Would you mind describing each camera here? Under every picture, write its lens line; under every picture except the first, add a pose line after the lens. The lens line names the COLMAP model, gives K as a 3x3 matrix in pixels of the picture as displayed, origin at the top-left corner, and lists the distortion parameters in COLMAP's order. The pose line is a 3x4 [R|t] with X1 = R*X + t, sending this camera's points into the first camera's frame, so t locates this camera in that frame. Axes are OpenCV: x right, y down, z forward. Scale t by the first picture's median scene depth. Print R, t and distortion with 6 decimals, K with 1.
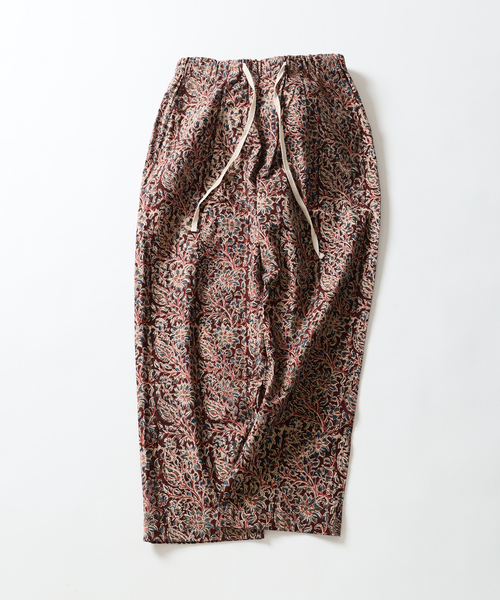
lens RADIAL K [[921.5, 0, 250.7], [0, 921.5, 295.0], [0, 0, 1]] dist [0.091308, 0.000000]
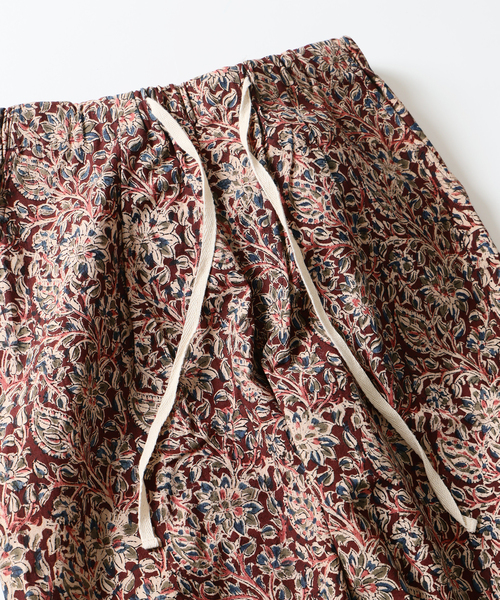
lens RADIAL K [[1365.7, 0, 249.3], [0, 1365.7, 302.8], [0, 0, 1]] dist [0.139287, 0.000000]
pose [[0.937397, -0.222336, 0.268055, -0.155485], [0.235060, 0.971851, -0.015918, -0.150974], [-0.256970, 0.077930, 0.963272, 0.438571]]
